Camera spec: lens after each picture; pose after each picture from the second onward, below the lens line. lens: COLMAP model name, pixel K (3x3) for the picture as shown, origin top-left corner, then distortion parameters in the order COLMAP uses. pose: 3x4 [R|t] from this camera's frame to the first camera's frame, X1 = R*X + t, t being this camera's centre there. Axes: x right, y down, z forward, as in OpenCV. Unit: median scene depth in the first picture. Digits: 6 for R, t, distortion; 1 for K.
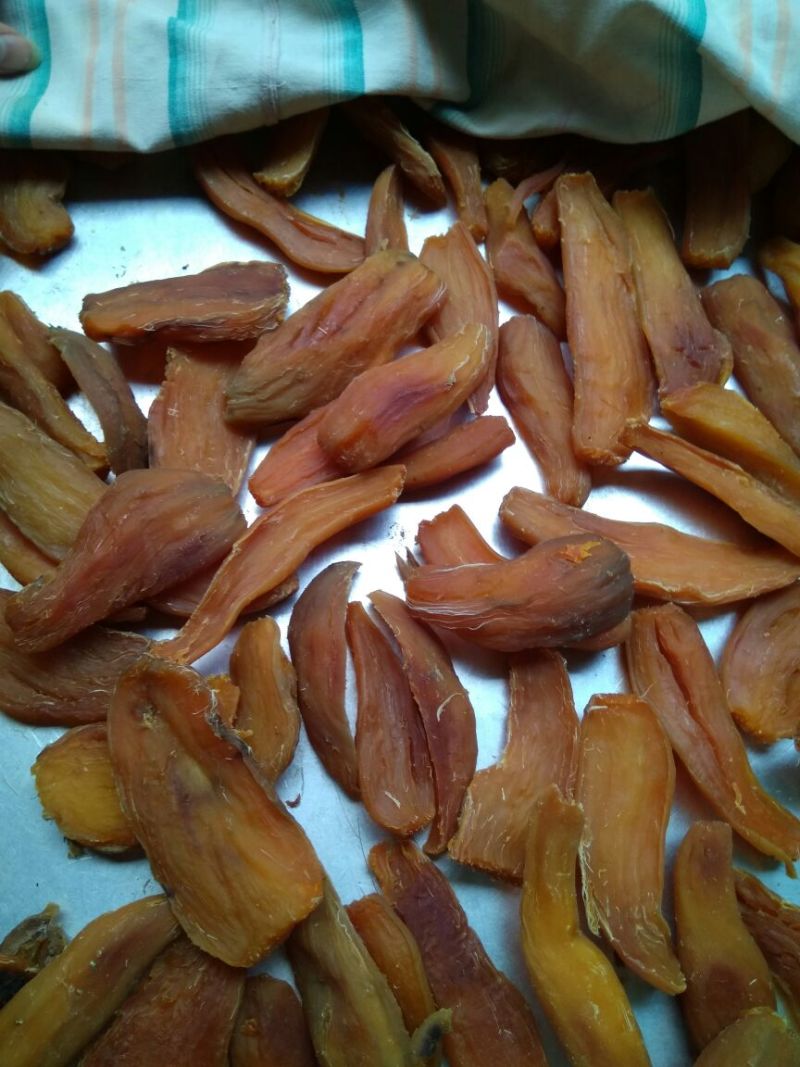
lens RADIAL K [[798.6, 0, 400.2], [0, 798.6, 510.7], [0, 0, 1]] dist [0.004417, -0.097244]
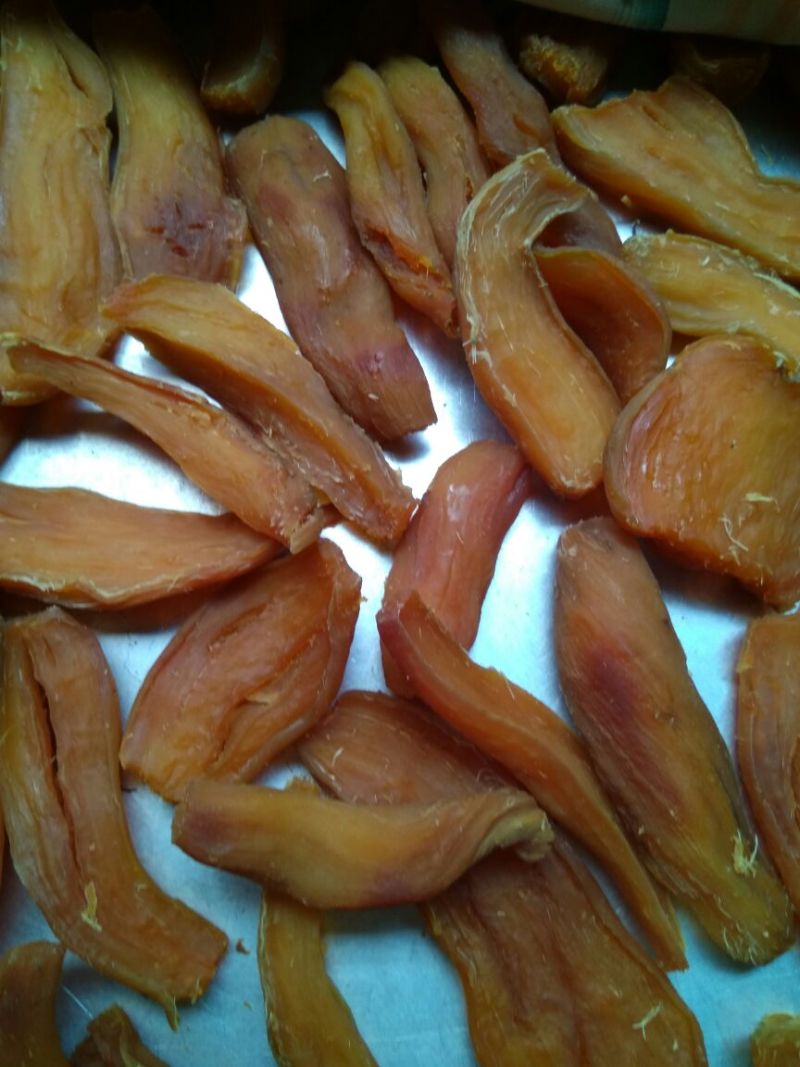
lens RADIAL K [[798.6, 0, 400.2], [0, 798.6, 510.7], [0, 0, 1]] dist [0.004417, -0.097244]
pose [[0.998183, -0.046218, -0.038656, 0.638230], [0.048833, 0.996373, 0.069685, 0.002037], [0.035295, -0.071446, 0.996820, 0.336378]]
